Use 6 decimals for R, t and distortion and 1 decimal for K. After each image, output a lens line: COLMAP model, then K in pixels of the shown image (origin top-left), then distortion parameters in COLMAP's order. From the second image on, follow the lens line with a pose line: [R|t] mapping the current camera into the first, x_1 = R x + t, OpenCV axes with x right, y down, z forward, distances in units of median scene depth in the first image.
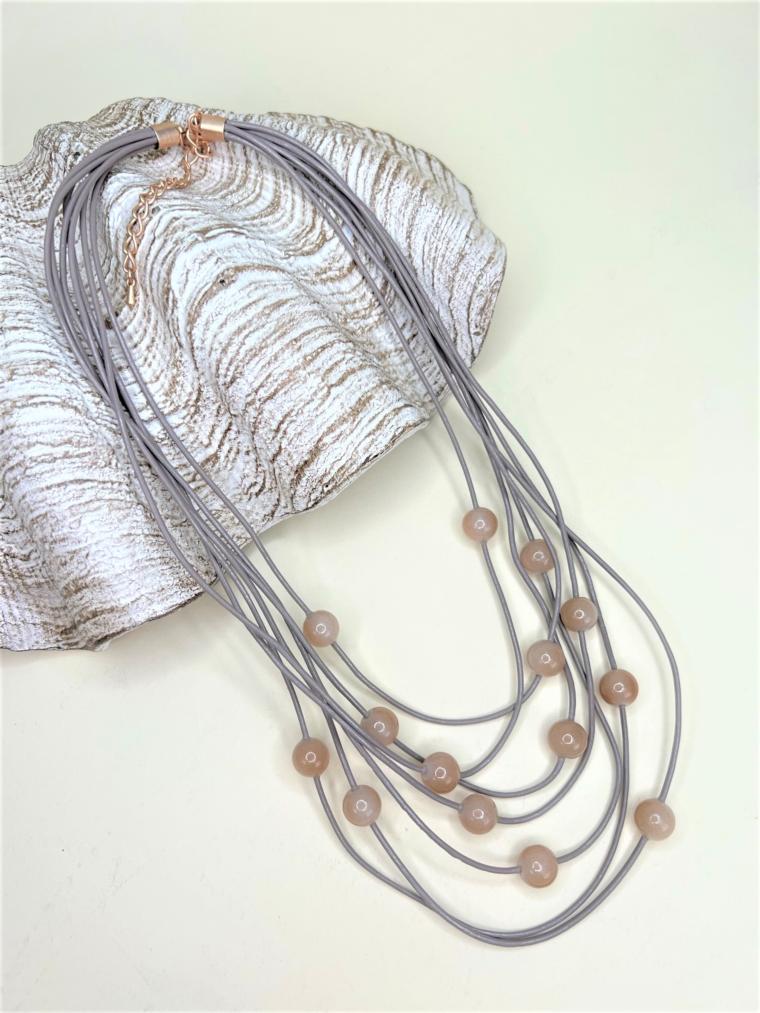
lens RADIAL K [[765.3, 0, 380.7], [0, 765.3, 505.4], [0, 0, 1]] dist [-0.001680, -0.005917]
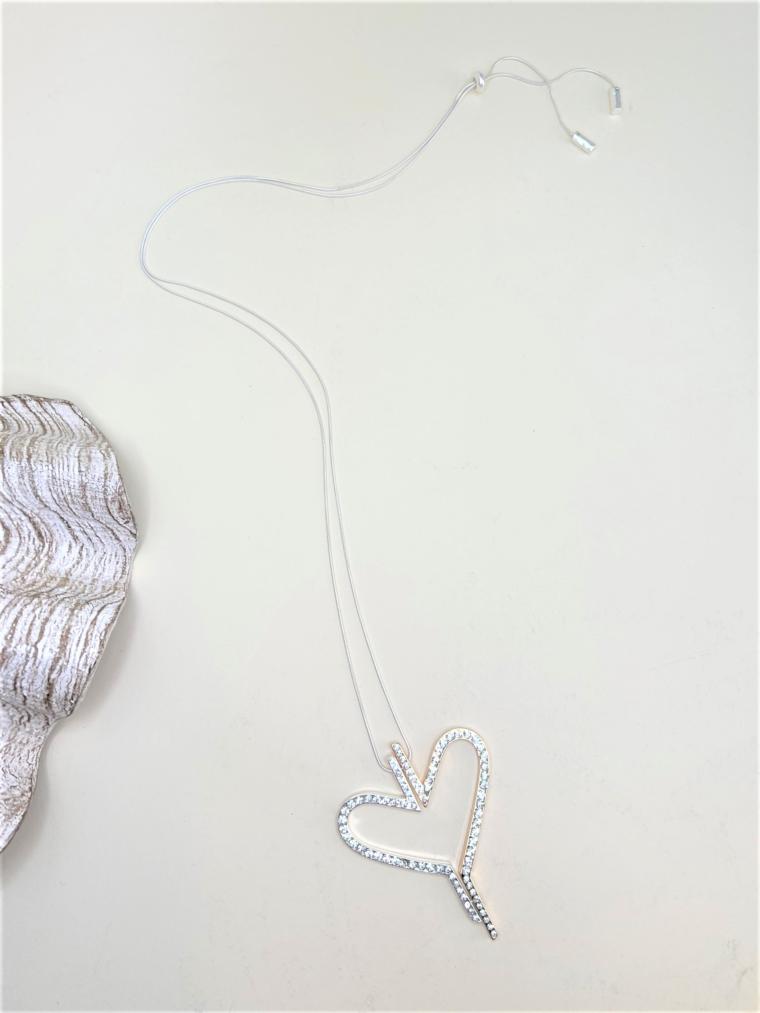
lens RADIAL K [[765.3, 0, 381.5], [0, 765.3, 503.8], [0, 0, 1]] dist [-0.001680, -0.005917]
pose [[0.870761, -0.460822, 0.171519, 0.318840], [0.432417, 0.883722, 0.179031, -0.321968], [-0.234076, -0.081726, 0.968777, -0.392650]]
